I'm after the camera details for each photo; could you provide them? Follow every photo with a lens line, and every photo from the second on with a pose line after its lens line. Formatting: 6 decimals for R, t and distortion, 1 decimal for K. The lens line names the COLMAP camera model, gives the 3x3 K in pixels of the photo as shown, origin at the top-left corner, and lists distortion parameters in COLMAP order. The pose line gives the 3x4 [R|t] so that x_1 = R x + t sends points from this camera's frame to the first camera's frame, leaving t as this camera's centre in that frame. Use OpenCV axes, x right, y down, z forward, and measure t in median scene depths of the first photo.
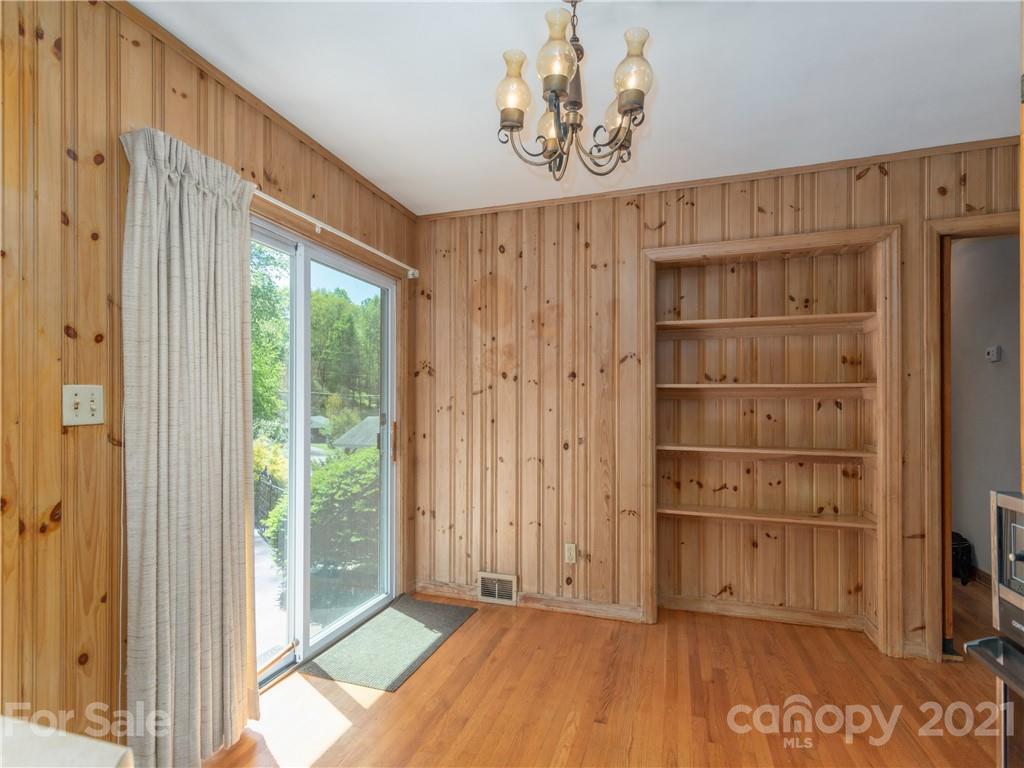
lens RADIAL K [[522.1, 0, 505.1], [0, 522.1, 399.0], [0, 0, 1]] dist [0.001914, 0.000699]
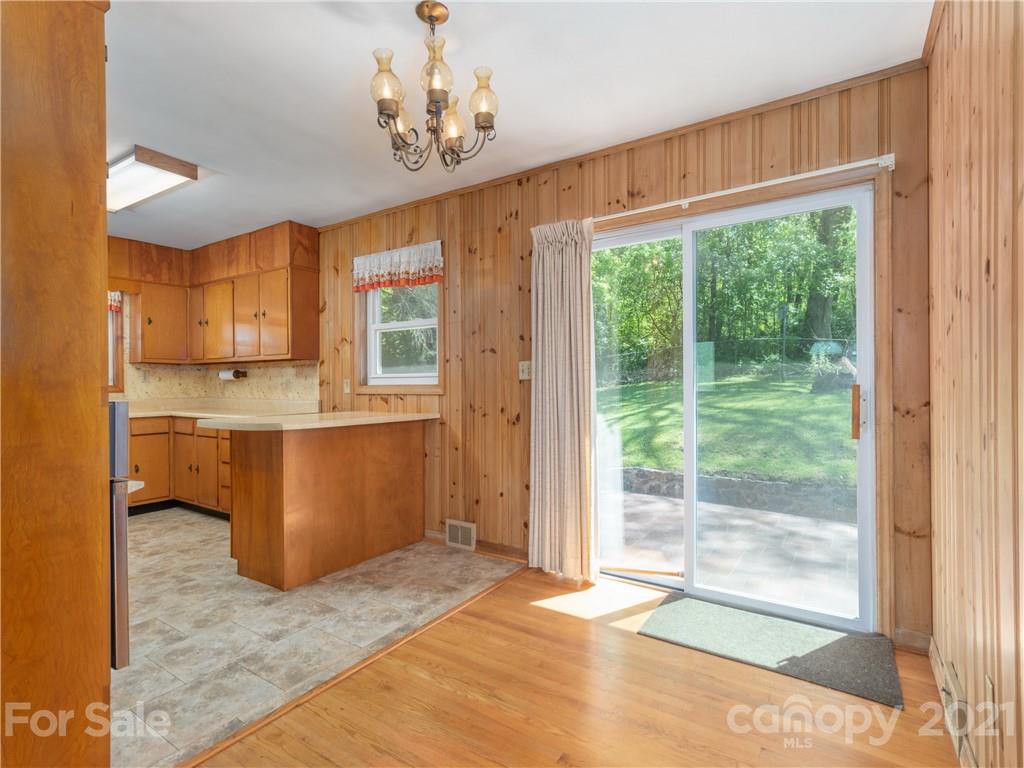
lens RADIAL K [[495.2, 0, 498.6], [0, 495.2, 386.2], [0, 0, 1]] dist [0.003730, 0.000678]
pose [[-0.283369, -0.000566, -0.959011, 0.635087], [0.014751, 0.999879, -0.004948, 0.045025], [0.958898, -0.015548, -0.283326, 0.779067]]
